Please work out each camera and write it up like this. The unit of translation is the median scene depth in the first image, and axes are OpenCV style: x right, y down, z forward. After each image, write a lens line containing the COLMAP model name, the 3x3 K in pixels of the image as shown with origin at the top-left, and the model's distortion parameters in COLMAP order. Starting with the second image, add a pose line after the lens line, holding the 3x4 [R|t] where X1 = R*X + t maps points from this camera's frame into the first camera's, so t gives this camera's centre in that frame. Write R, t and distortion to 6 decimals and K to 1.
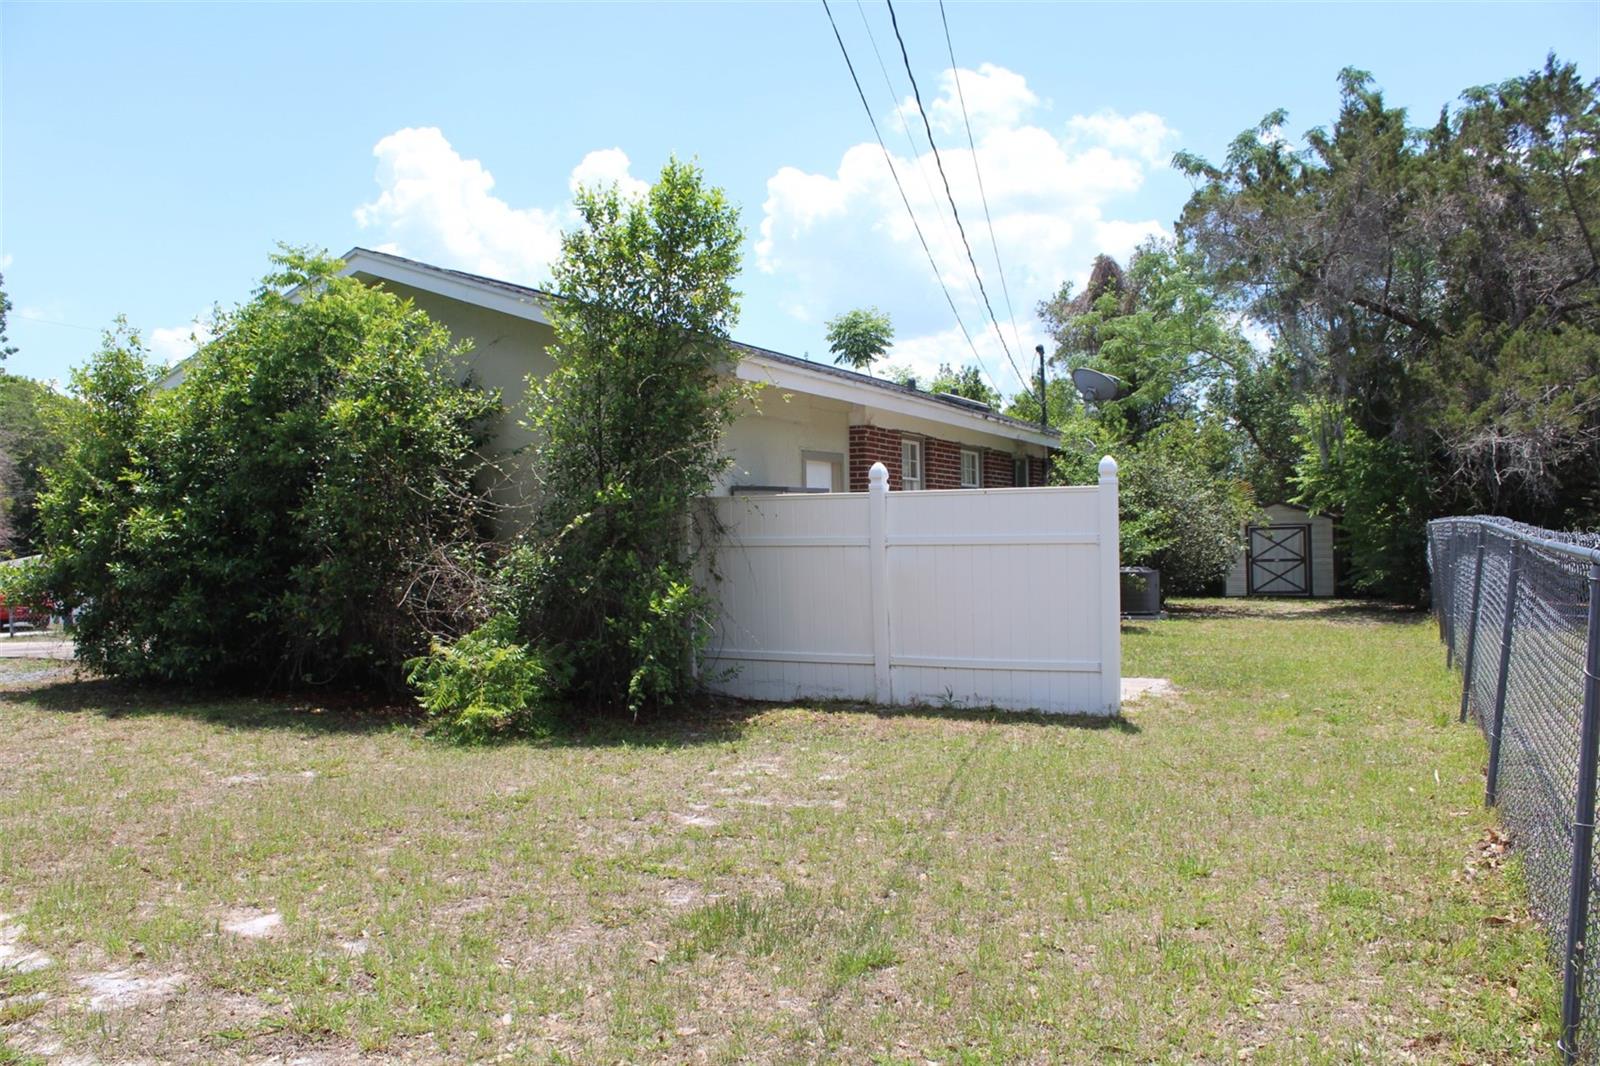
lens RADIAL K [[1317.6, 0, 803.0], [0, 1317.6, 547.8], [0, 0, 1]] dist [-0.158867, 0.134617]
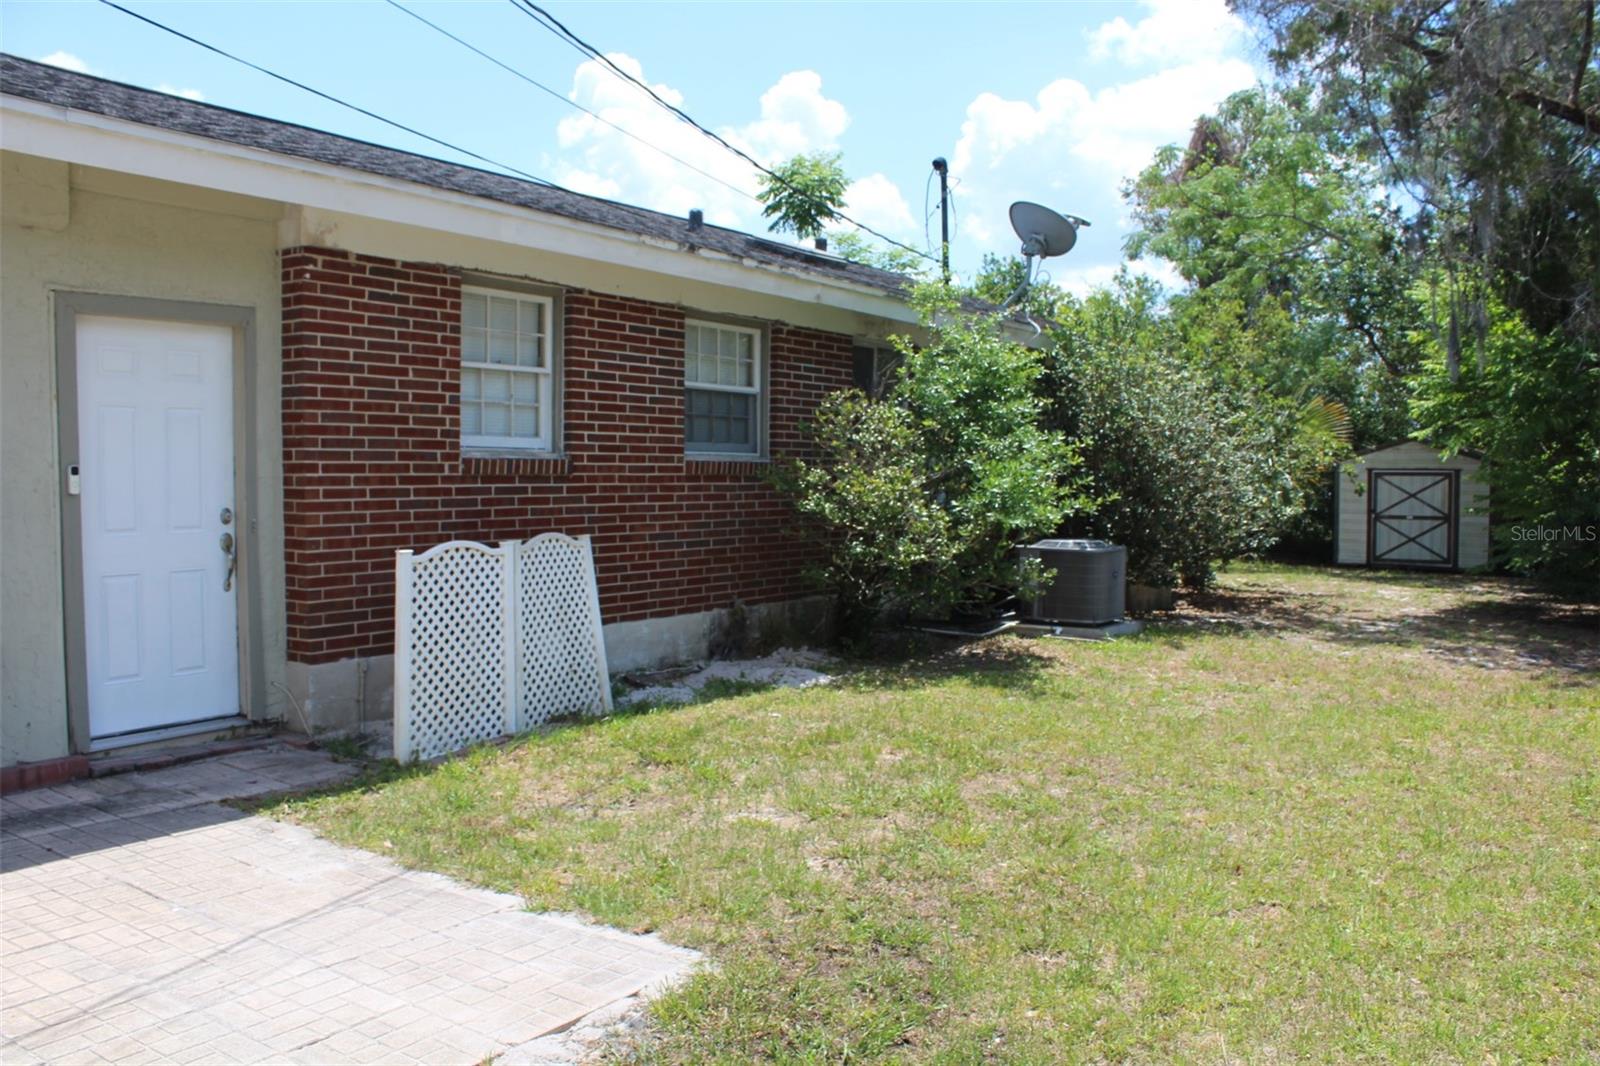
lens RADIAL K [[1317.6, 0, 803.0], [0, 1317.6, 547.8], [0, 0, 1]] dist [-0.158867, 0.134617]
pose [[0.991771, 0.030094, -0.124435, 0.137697], [-0.023071, 0.998079, 0.057498, -0.008467], [0.125926, -0.054154, 0.990560, 0.280000]]
